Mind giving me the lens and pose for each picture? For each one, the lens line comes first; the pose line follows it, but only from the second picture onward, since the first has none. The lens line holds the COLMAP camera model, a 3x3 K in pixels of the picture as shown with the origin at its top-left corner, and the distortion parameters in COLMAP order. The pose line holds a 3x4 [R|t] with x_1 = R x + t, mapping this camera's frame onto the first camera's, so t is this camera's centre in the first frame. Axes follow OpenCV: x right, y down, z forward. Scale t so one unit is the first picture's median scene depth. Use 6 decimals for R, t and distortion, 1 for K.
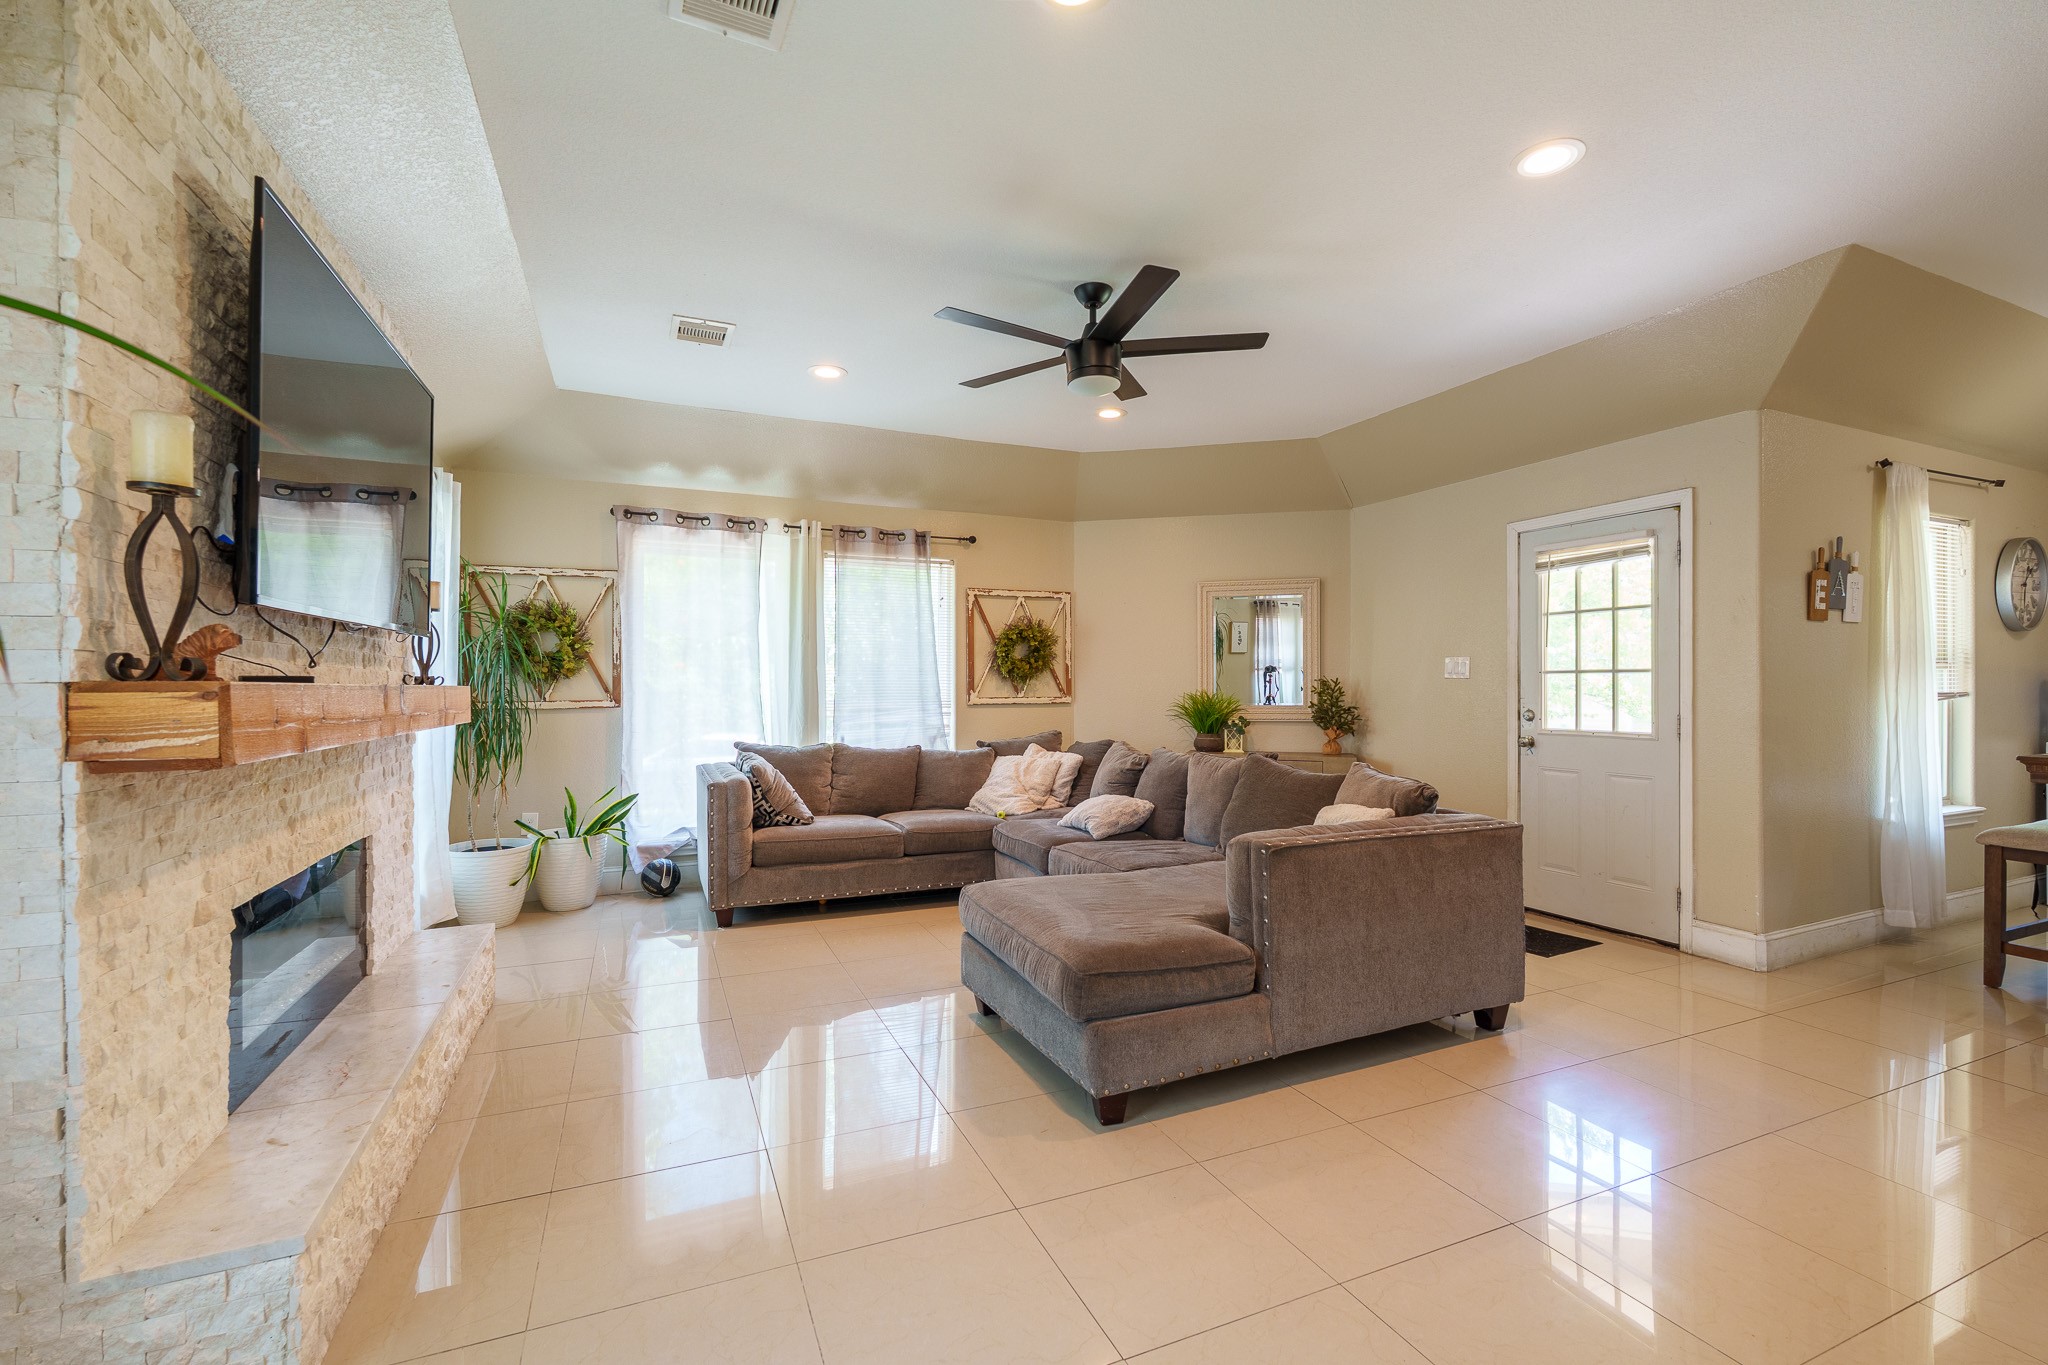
lens RADIAL K [[887.5, 0, 1024.0], [0, 887.5, 682.5], [0, 0, 1]] dist [-0.001672, -0.000309]
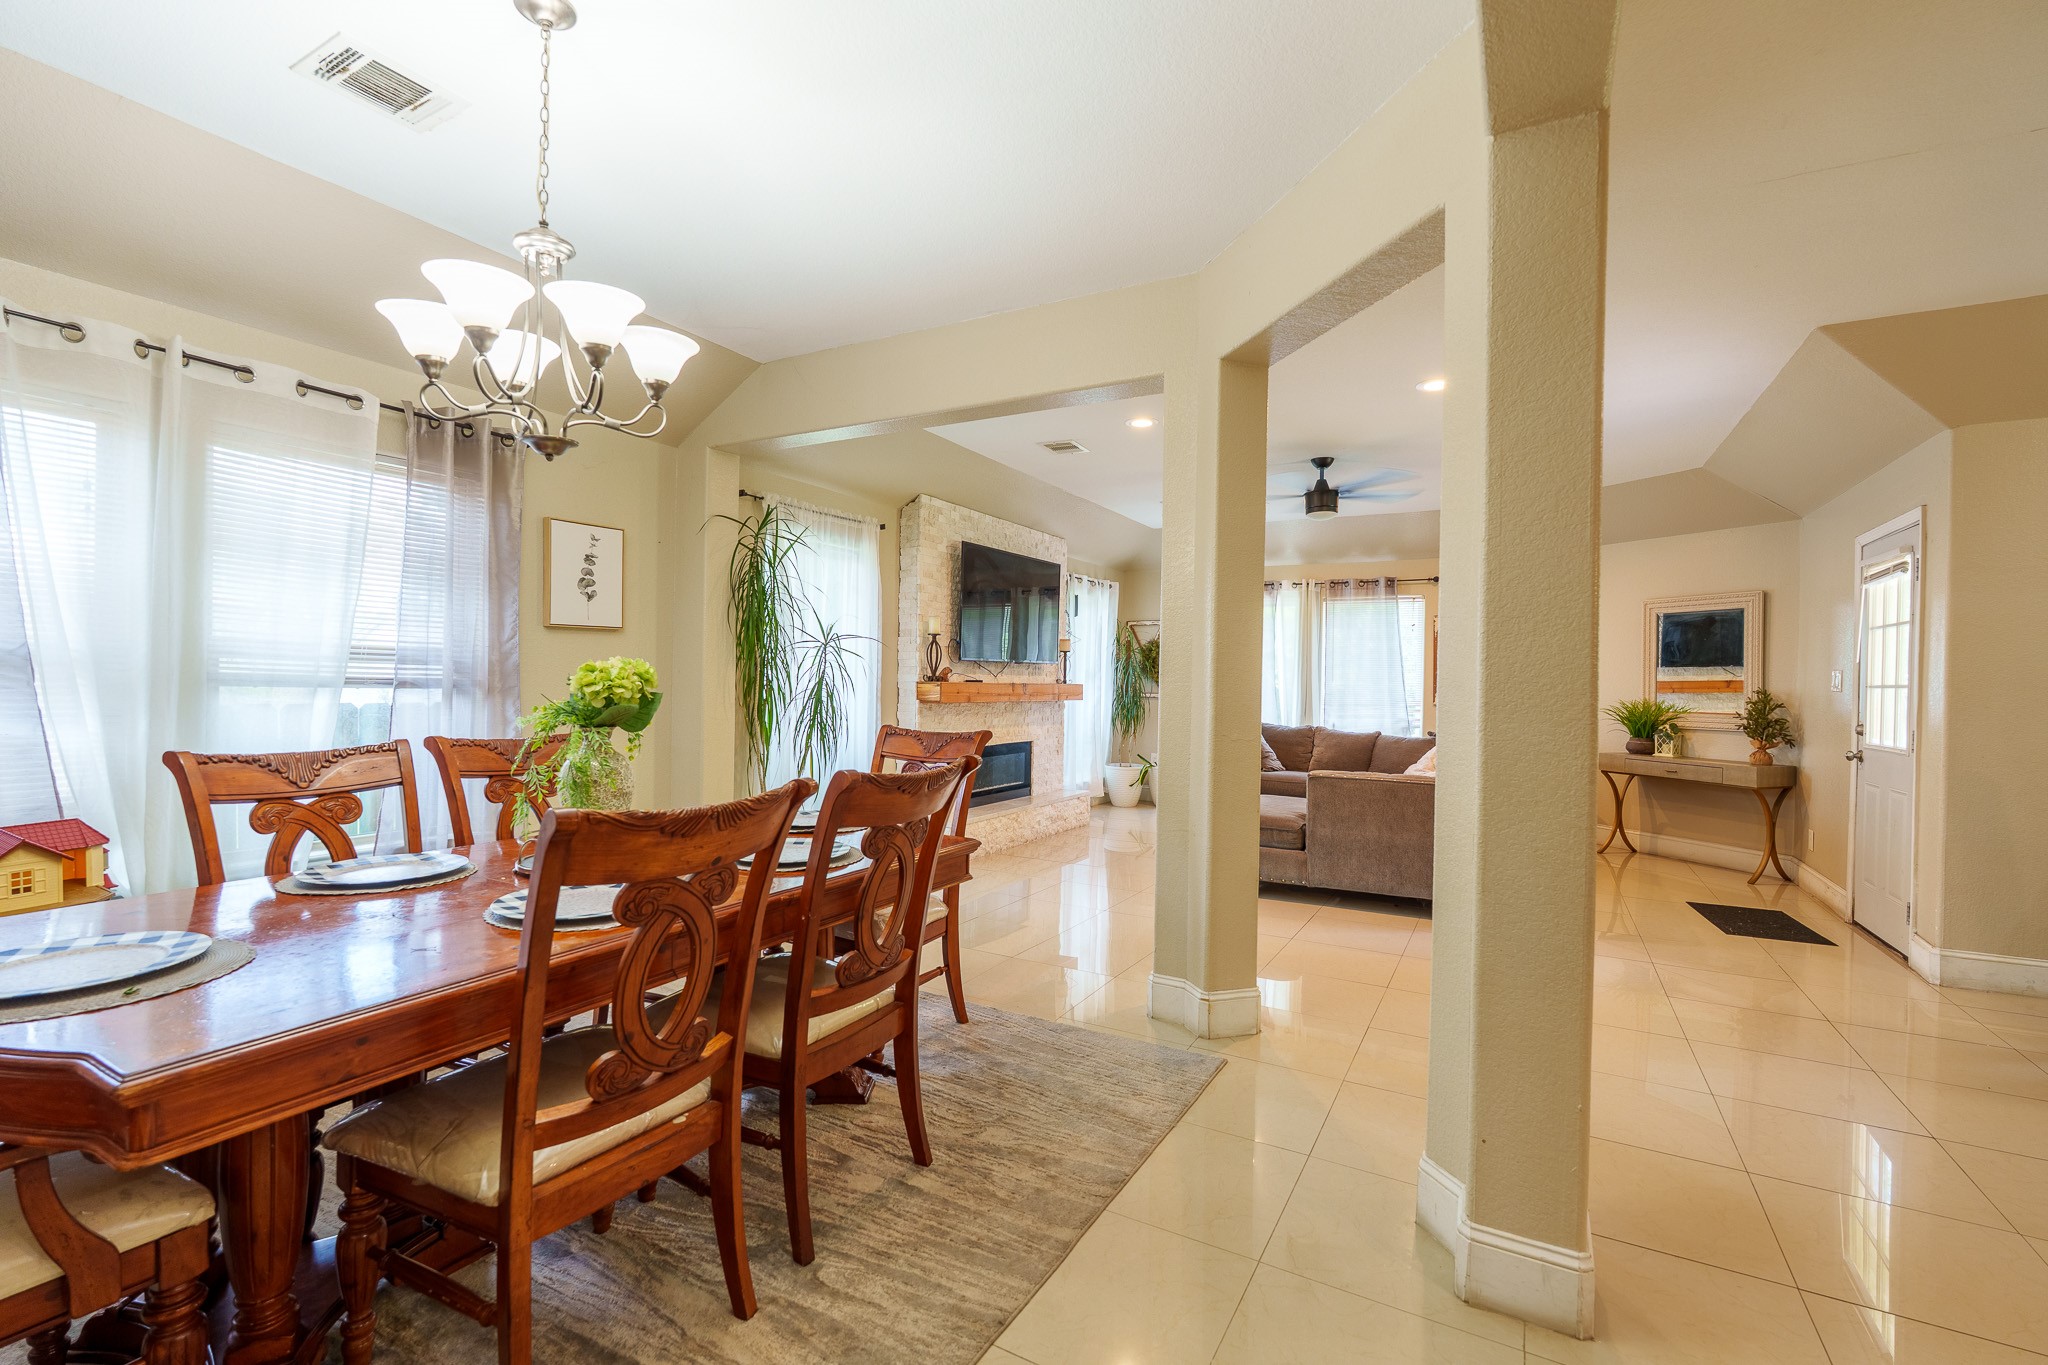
lens RADIAL K [[887.5, 0, 1024.0], [0, 887.5, 682.5], [0, 0, 1]] dist [-0.001672, -0.000309]
pose [[0.598507, 0.014128, -0.800993, 0.715056], [-0.014245, 0.999874, 0.006992, -0.009063], [0.800991, 0.007226, 0.598633, -0.312014]]
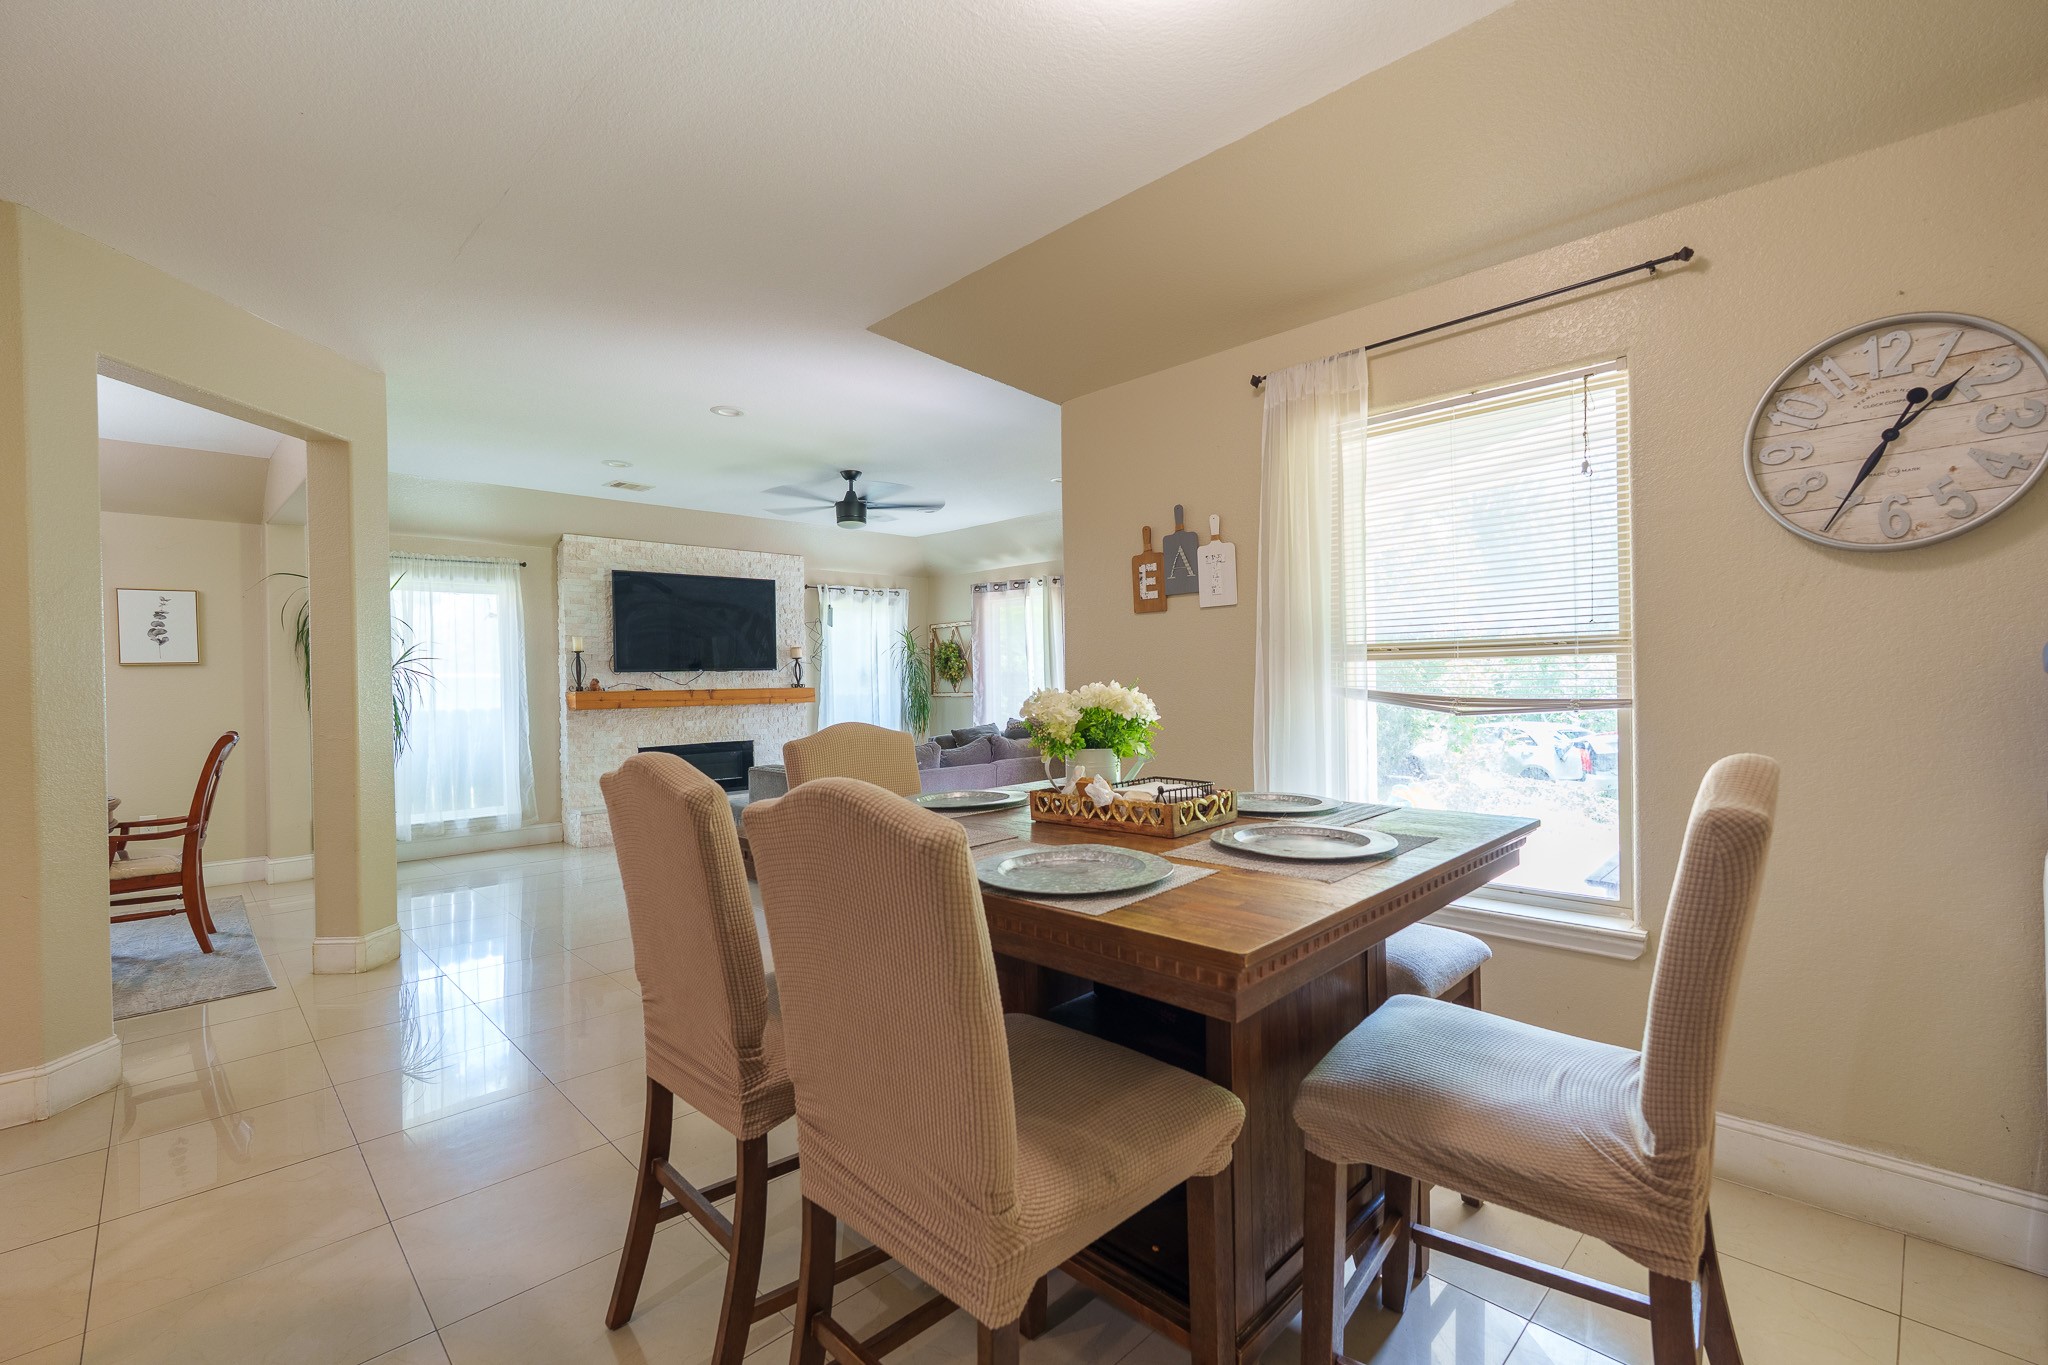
lens RADIAL K [[887.5, 0, 1024.0], [0, 887.5, 682.5], [0, 0, 1]] dist [-0.001672, -0.000309]
pose [[0.349114, -0.001865, -0.937078, 1.227269], [0.021593, 0.999749, 0.006055, -0.007906], [0.936831, -0.022348, 0.349066, 0.439137]]
